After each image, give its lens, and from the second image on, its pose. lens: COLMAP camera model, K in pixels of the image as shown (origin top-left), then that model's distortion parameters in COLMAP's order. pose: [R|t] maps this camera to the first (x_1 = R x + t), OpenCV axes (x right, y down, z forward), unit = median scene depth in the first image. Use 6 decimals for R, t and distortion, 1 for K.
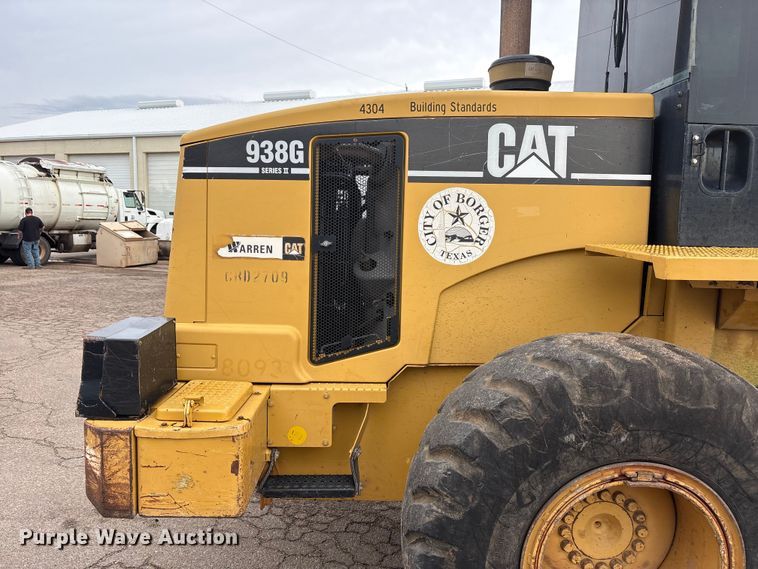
lens RADIAL K [[574.4, 0, 379.7], [0, 574.4, 286.0], [0, 0, 1]] dist [0.051144, -0.055142]
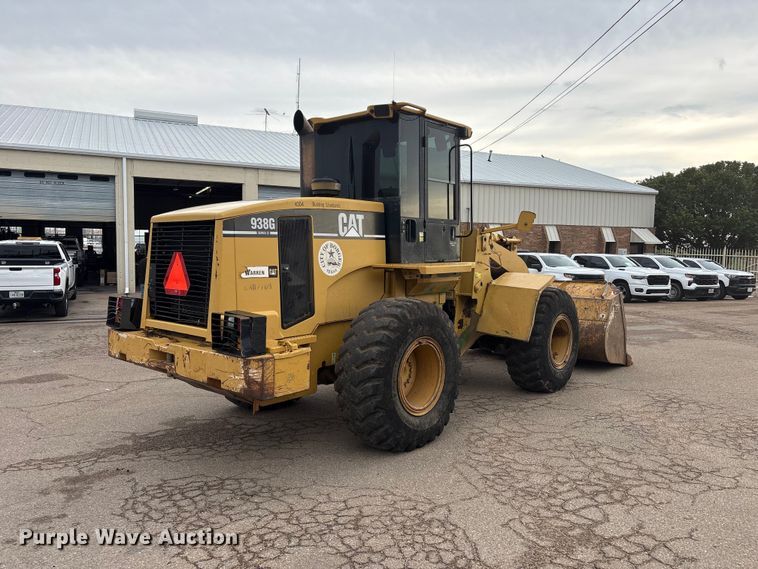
lens RADIAL K [[574.4, 0, 379.7], [0, 574.4, 286.0], [0, 0, 1]] dist [0.051144, -0.055142]
pose [[0.655949, -0.065286, 0.751976, -1.416422], [0.102770, 0.994700, -0.003288, 0.028687], [-0.747776, 0.079437, 0.659182, -0.586574]]
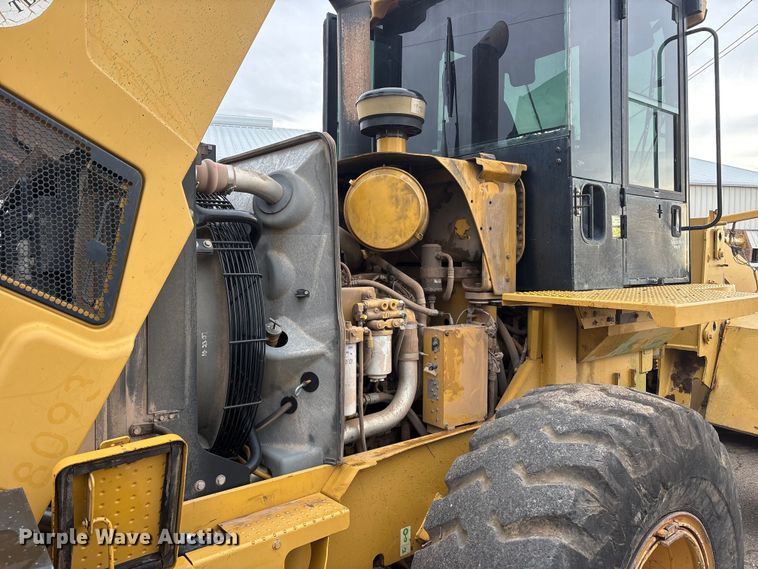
lens RADIAL K [[552.7, 0, 389.7], [0, 552.7, 280.6], [0, 0, 1]] dist [0.013568, -0.012544]
pose [[0.770557, -0.046168, 0.635697, -0.359856], [0.096103, 0.994386, -0.044273, -0.071700], [-0.630084, 0.095207, 0.770668, 0.412770]]
